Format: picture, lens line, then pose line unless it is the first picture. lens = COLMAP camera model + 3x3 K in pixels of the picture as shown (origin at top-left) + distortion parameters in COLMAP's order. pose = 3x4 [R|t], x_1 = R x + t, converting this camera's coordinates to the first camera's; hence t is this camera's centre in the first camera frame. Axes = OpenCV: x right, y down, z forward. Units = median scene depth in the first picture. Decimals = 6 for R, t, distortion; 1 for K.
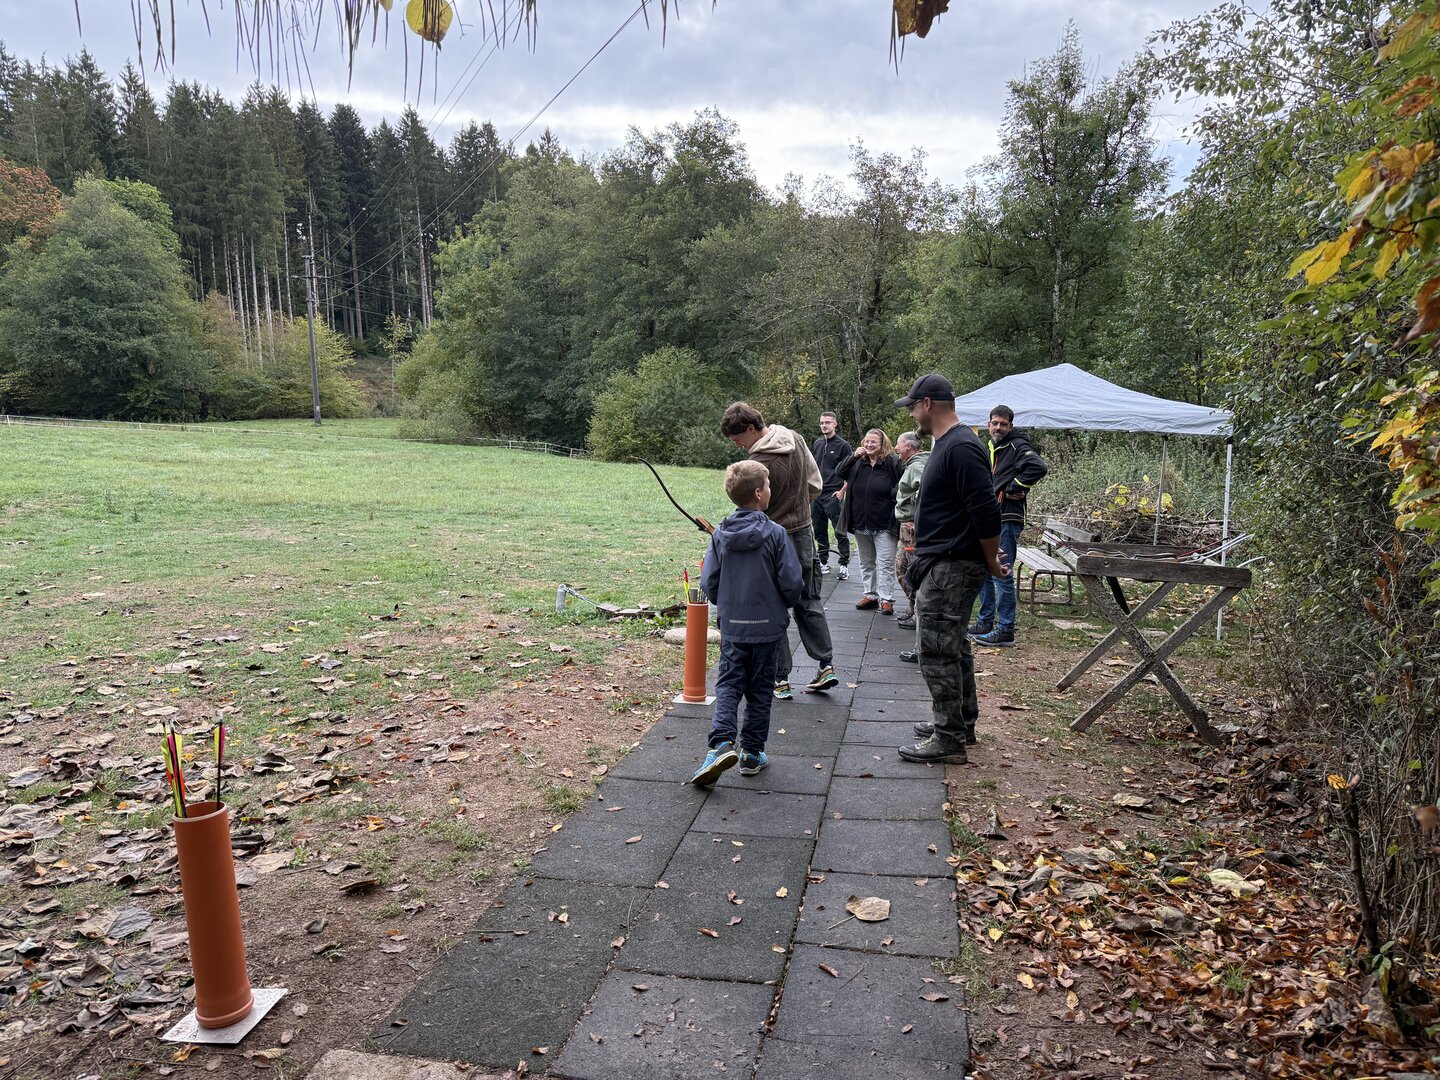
lens RADIAL K [[1010.6, 0, 721.2], [0, 1010.6, 549.4], [0, 0, 1]] dist [0.078267, -0.090061]
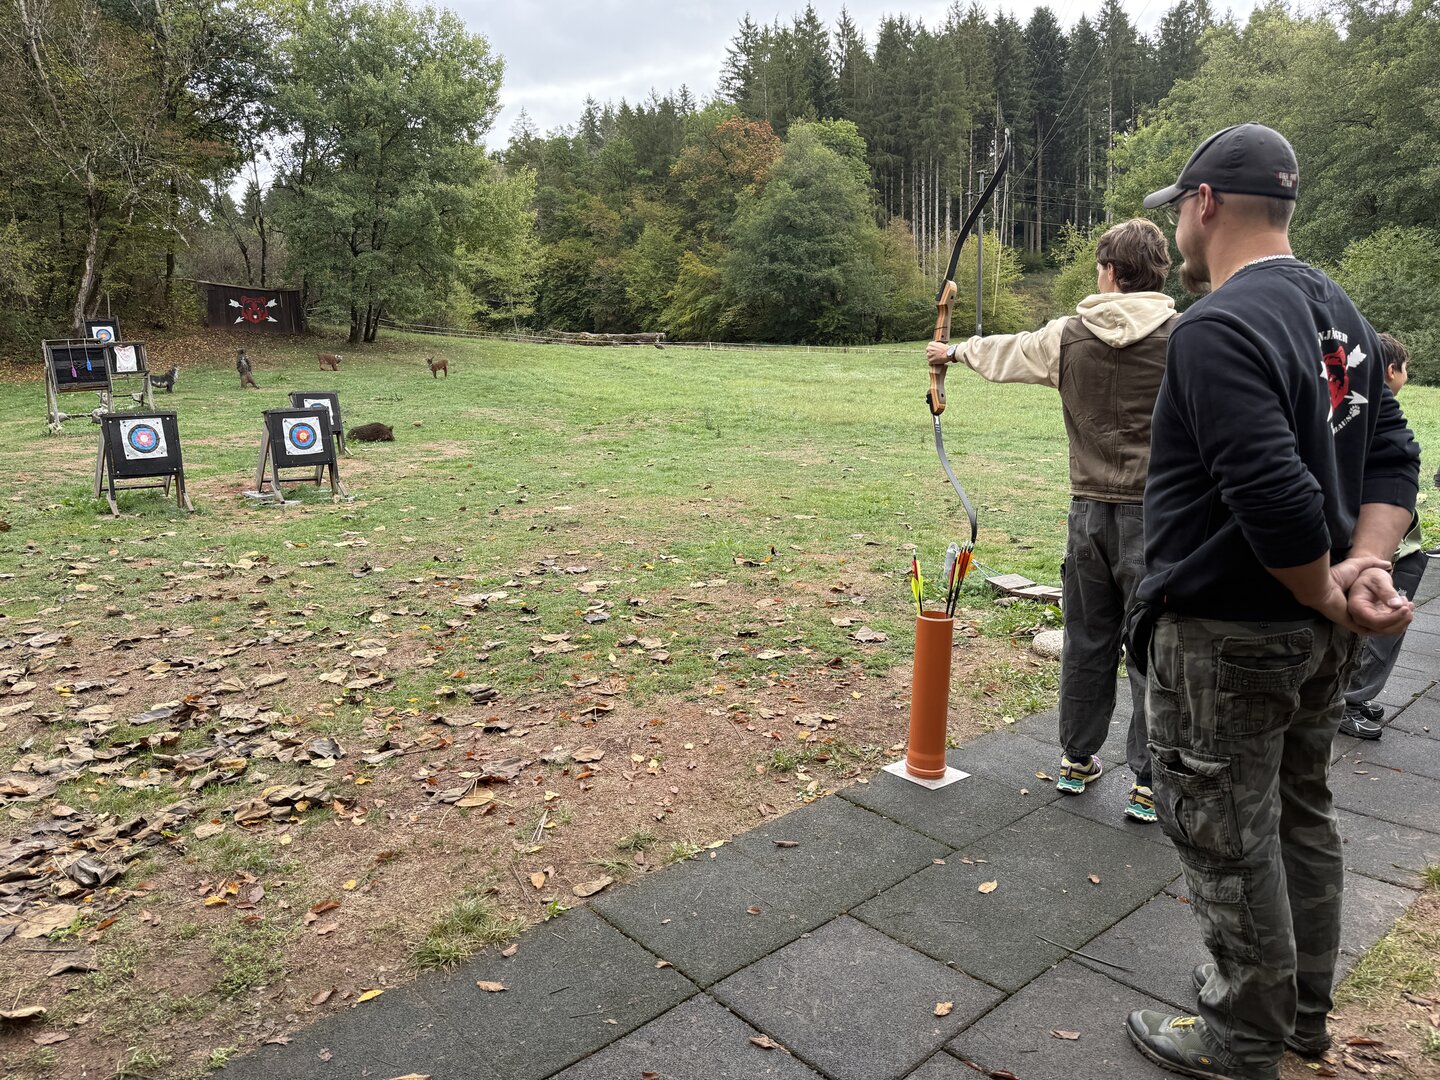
lens RADIAL K [[1034.2, 0, 750.7], [0, 1034.2, 550.8], [0, 0, 1]] dist [-0.008335, -0.009438]
pose [[0.807158, 0.088293, -0.583695, 0.026167], [-0.044106, 0.995008, 0.089520, -0.002770], [0.588685, -0.046512, 0.807023, 0.054909]]
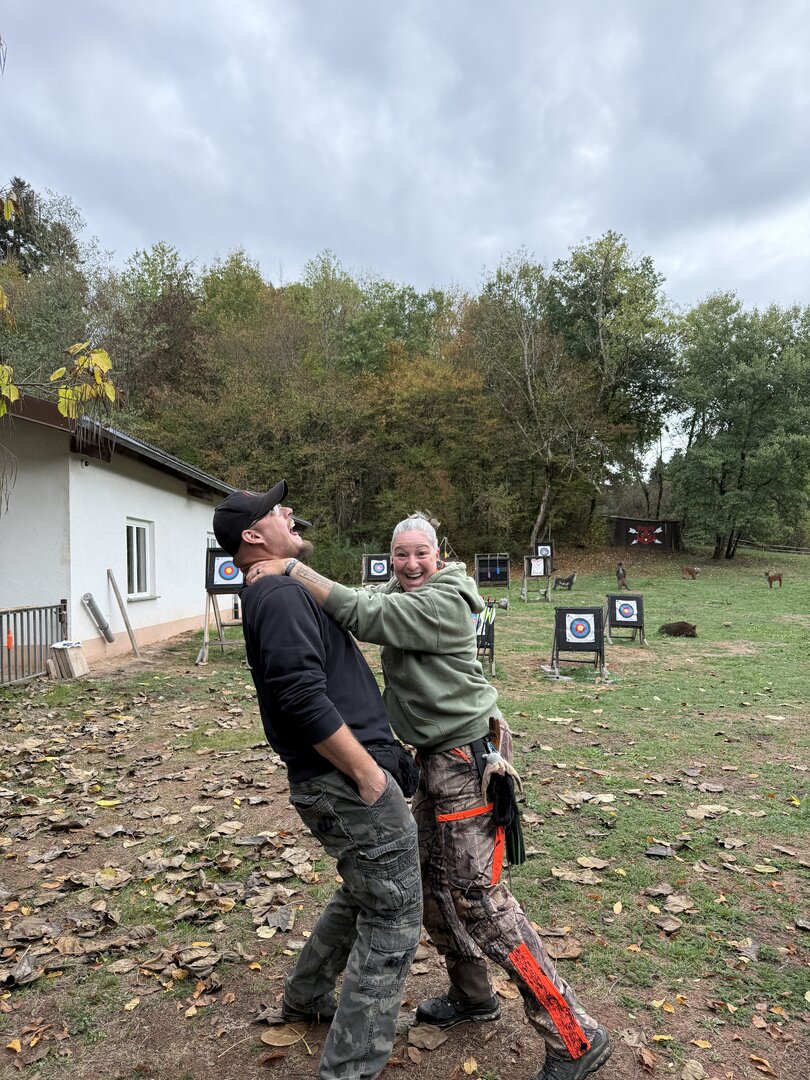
lens RADIAL K [[757.9, 0, 422.8], [0, 757.9, 530.8], [0, 0, 1]] dist [0.078267, -0.090061]
pose [[0.146147, -0.058629, -0.987524, 0.023139], [-0.118332, 0.990039, -0.076291, -0.008289], [0.982160, 0.128005, 0.137753, 0.098515]]
